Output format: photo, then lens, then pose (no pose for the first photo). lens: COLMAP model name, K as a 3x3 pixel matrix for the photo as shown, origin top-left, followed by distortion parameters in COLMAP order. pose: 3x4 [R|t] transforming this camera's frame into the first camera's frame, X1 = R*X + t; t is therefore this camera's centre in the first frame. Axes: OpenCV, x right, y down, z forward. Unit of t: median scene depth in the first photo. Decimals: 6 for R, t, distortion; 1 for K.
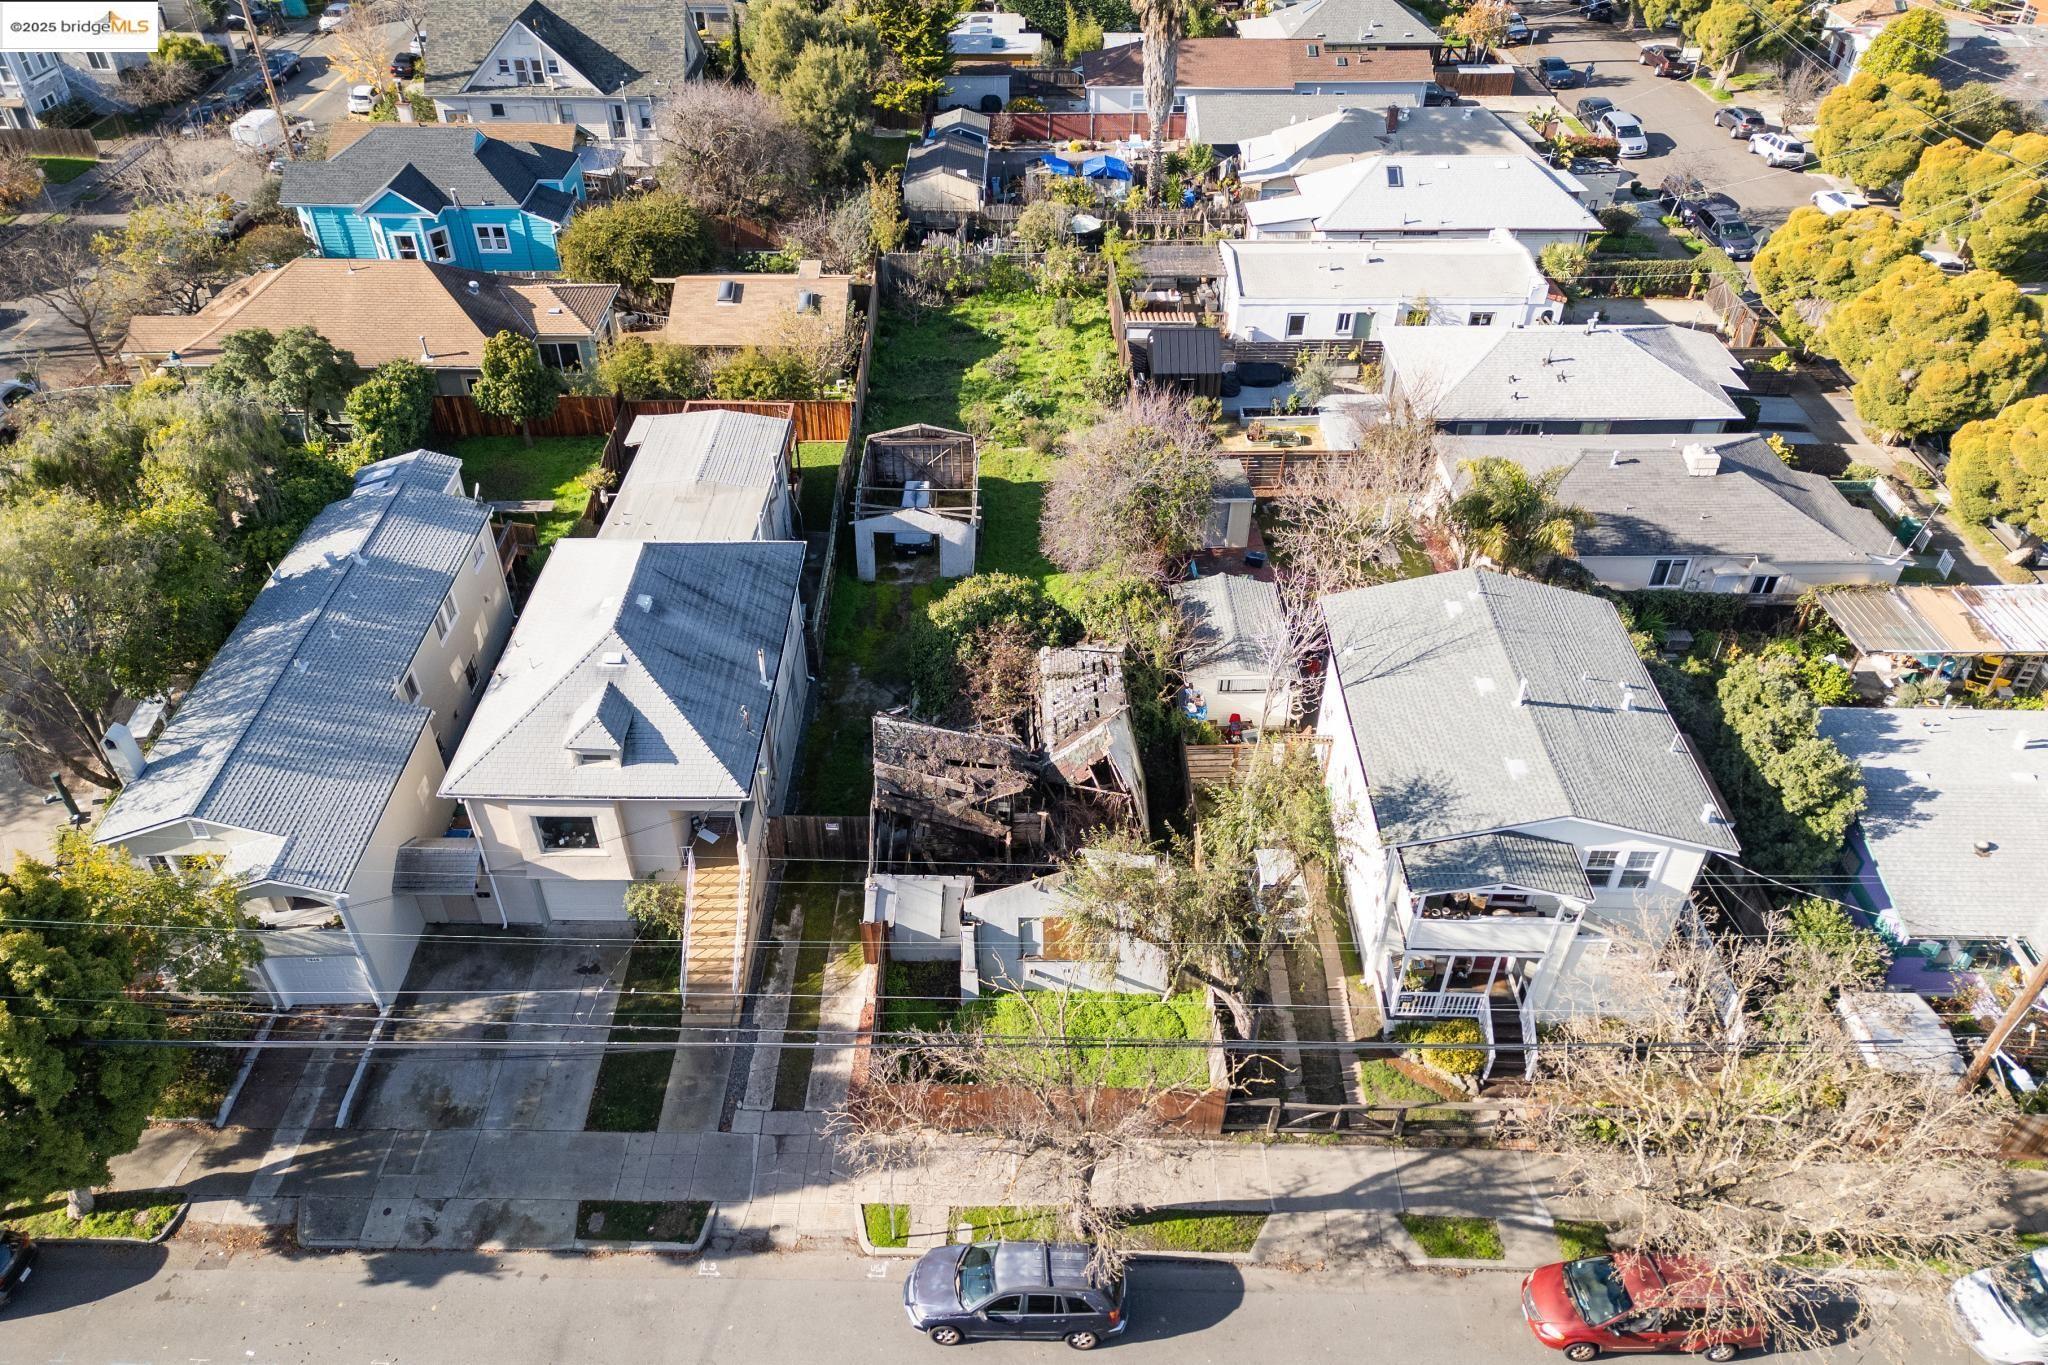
lens RADIAL K [[1584.9, 0, 1022.8], [0, 1584.9, 741.9], [0, 0, 1]] dist [0.081884, -0.079980]
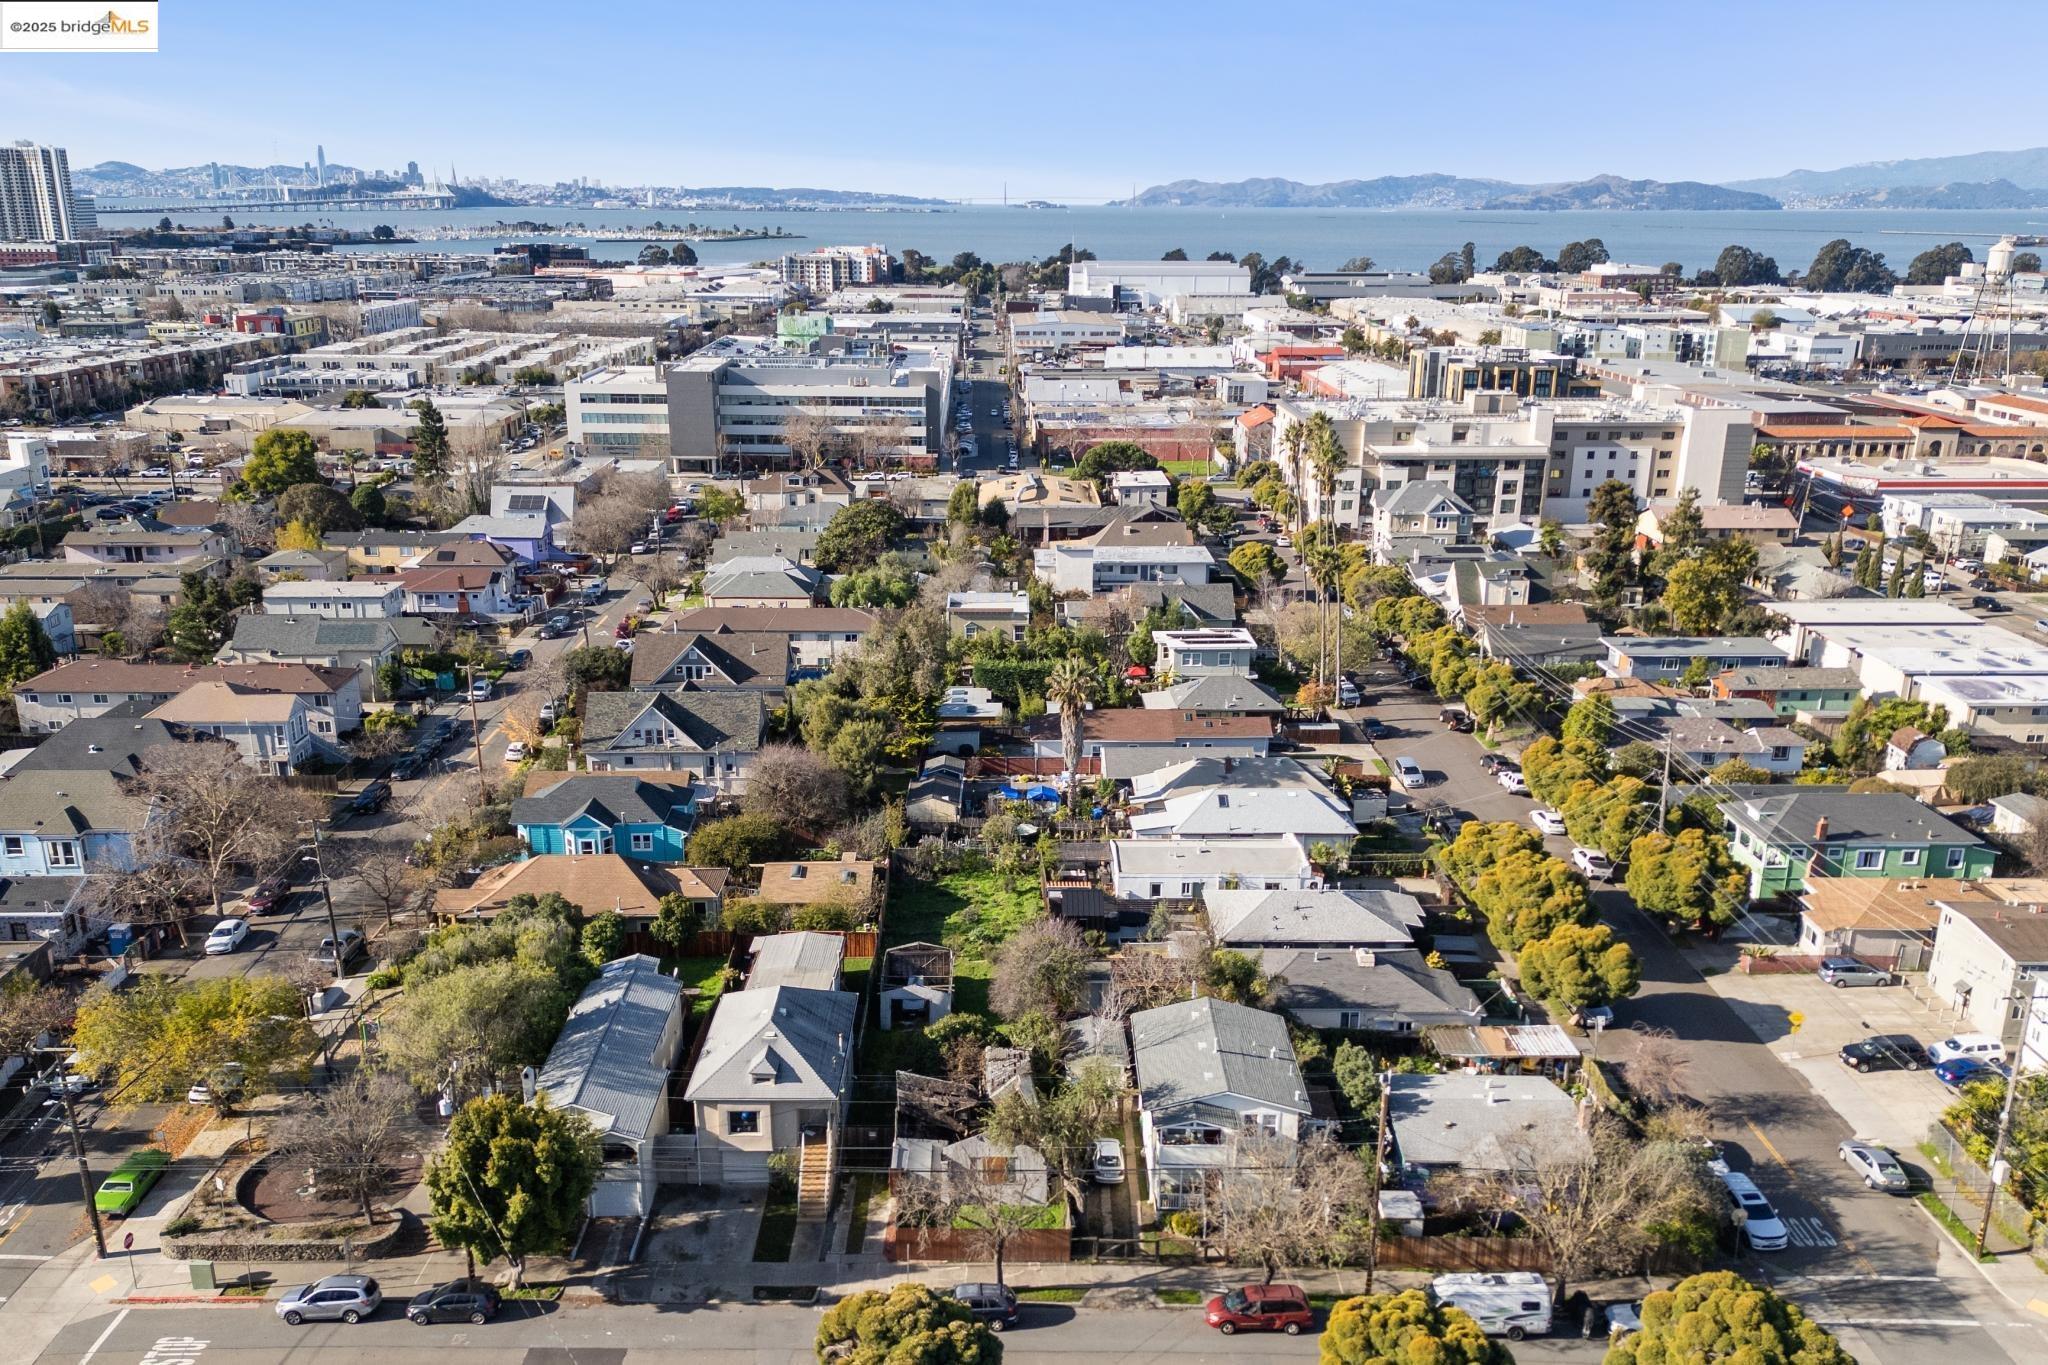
lens RADIAL K [[1584.9, 0, 1022.8], [0, 1584.9, 741.9], [0, 0, 1]] dist [0.081884, -0.079980]
pose [[0.999899, -0.003406, 0.013826, 0.018272], [0.008171, 0.932448, -0.361213, 0.168959], [-0.011662, 0.361289, 0.932381, -0.516402]]
